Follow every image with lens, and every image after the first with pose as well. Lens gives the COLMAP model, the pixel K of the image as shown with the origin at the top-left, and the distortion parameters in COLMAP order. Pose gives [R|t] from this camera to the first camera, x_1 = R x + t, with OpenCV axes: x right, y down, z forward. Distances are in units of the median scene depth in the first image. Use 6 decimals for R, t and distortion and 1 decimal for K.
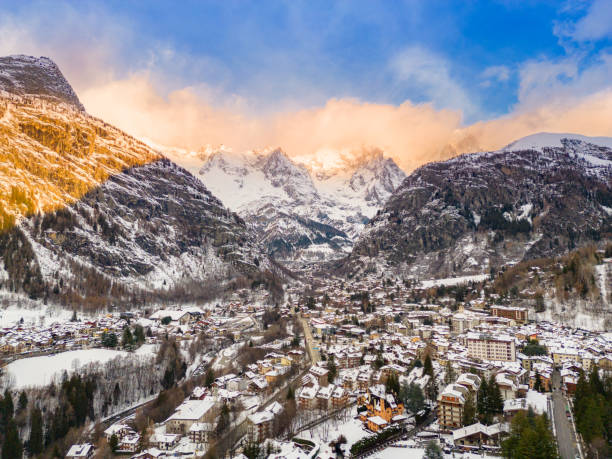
lens RADIAL K [[418.2, 0, 306.0], [0, 418.2, 230.2], [0, 0, 1]] dist [0.093259, -0.095874]
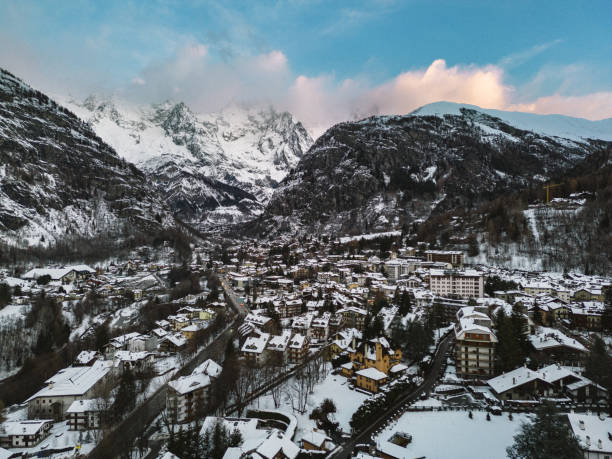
lens RADIAL K [[418.2, 0, 304.4], [0, 418.2, 229.9], [0, 0, 1]] dist [0.093259, -0.095874]
pose [[0.975754, 0.004946, 0.218814, -0.011922], [-0.022073, 0.996871, 0.075896, 0.024225], [-0.217755, -0.078886, 0.972810, 0.054924]]
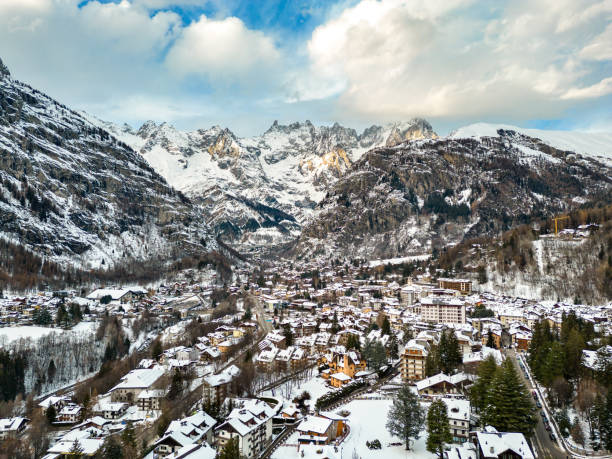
lens RADIAL K [[418.2, 0, 305.1], [0, 418.2, 230.6], [0, 0, 1]] dist [0.093259, -0.095874]
pose [[0.992259, 0.011446, 0.123657, -0.005243], [-0.015834, 0.999277, 0.034561, 0.011263], [-0.123172, -0.036251, 0.991723, 0.008225]]
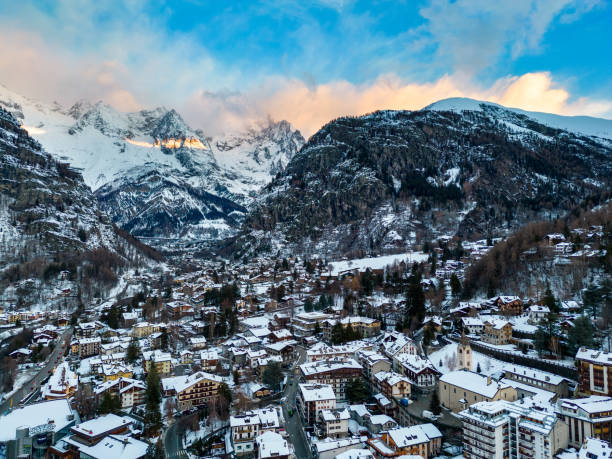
lens RADIAL K [[418.2, 0, 304.3], [0, 418.2, 232.7], [0, 0, 1]] dist [0.093259, -0.095874]
pose [[0.977055, 0.009341, 0.212780, 0.070579], [-0.020402, 0.998549, 0.049844, 0.031883], [-0.212006, -0.053042, 0.975828, 0.280547]]
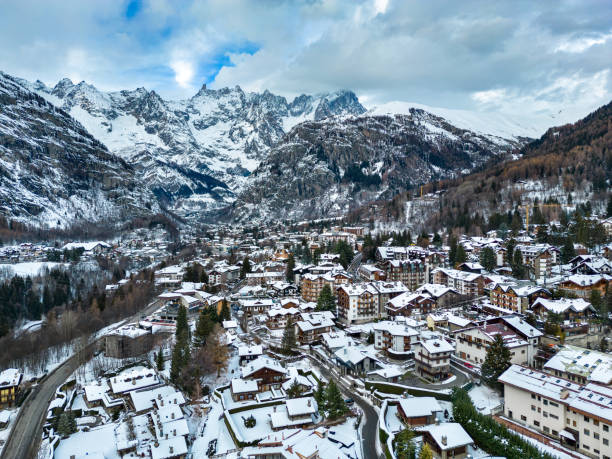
lens RADIAL K [[418.2, 0, 303.8], [0, 418.2, 236.1], [0, 0, 1]] dist [0.093259, -0.095874]
pose [[0.959130, -0.009804, 0.282797, -0.043087], [-0.025253, 0.992446, 0.120053, 0.012470], [-0.281838, -0.122288, 0.951637, -0.138248]]
